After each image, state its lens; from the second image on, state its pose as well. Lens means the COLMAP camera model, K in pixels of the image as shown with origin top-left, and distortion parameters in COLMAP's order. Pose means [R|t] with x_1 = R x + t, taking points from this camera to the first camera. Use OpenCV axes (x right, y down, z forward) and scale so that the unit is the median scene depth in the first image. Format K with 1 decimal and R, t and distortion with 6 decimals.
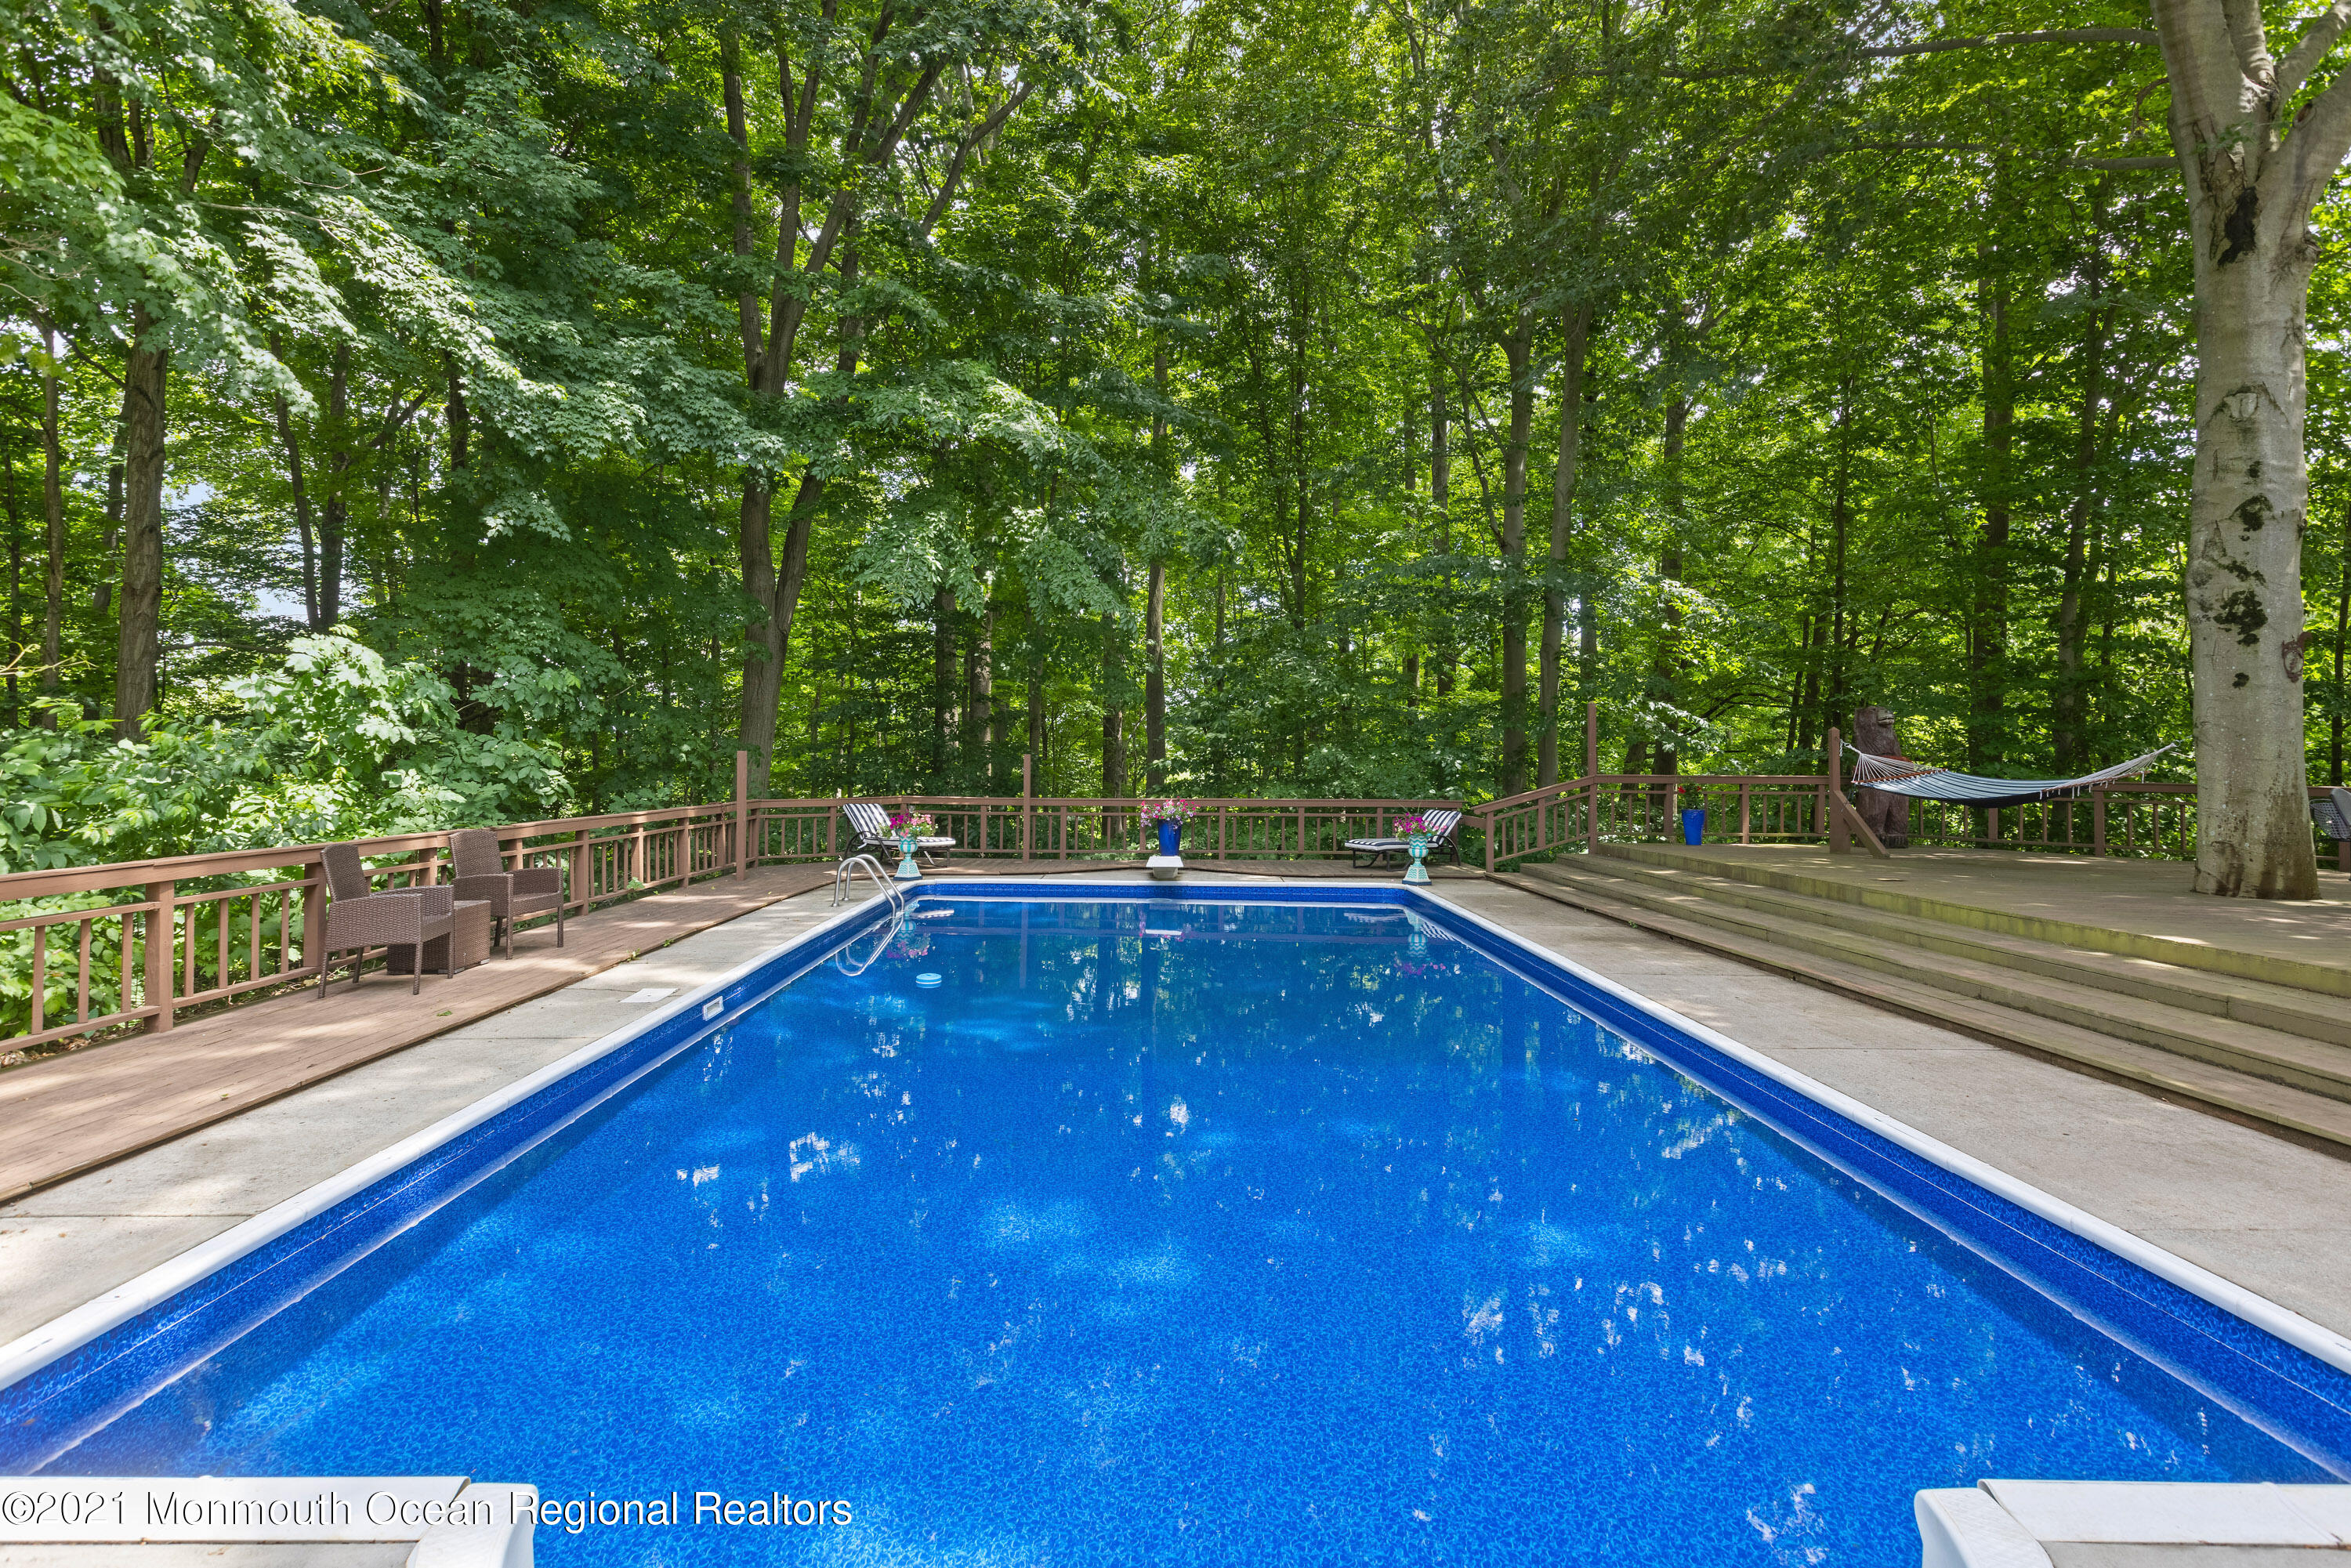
lens RADIAL K [[1169.0, 0, 1149.5], [0, 1169.0, 726.9], [0, 0, 1]] dist [0.000782, -0.000297]
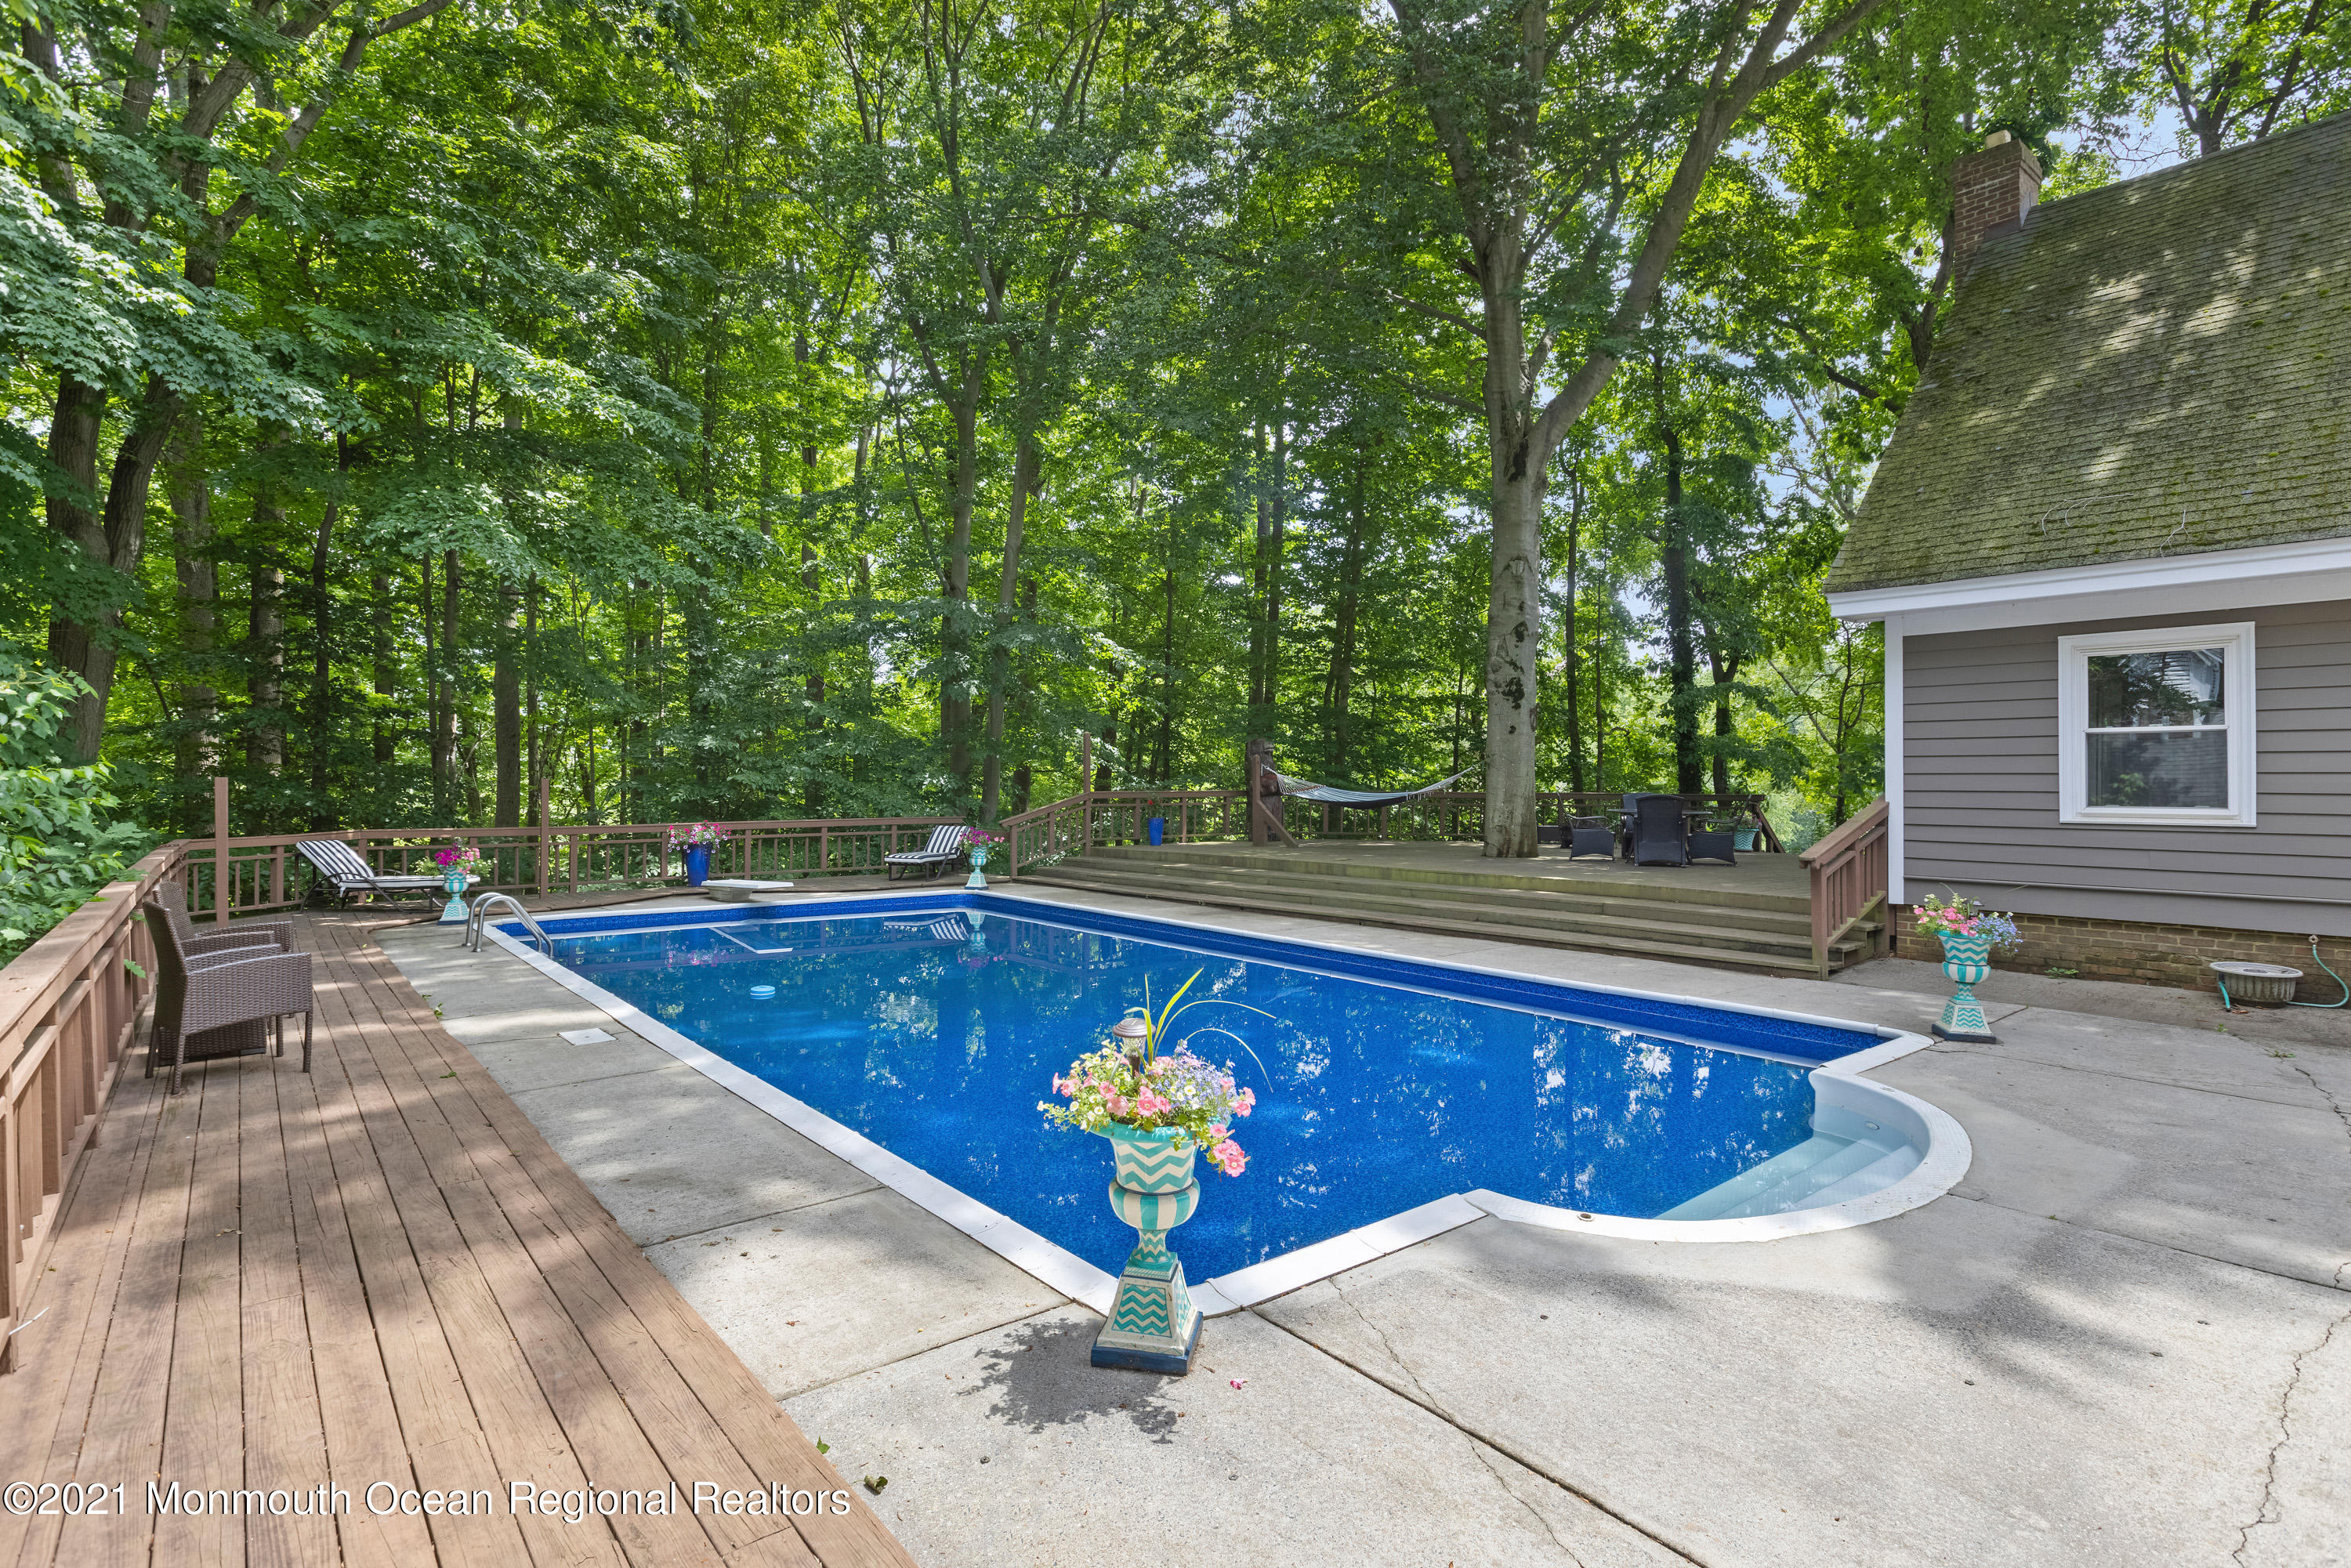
lens RADIAL K [[1169.0, 0, 1174.4], [0, 1169.0, 784.4], [0, 0, 1]] dist [0.000782, -0.000297]
pose [[0.783810, -0.010590, 0.620910, -0.503710], [-0.009720, 0.999523, 0.029318, -0.005617], [-0.620925, -0.029015, 0.783333, -0.026024]]
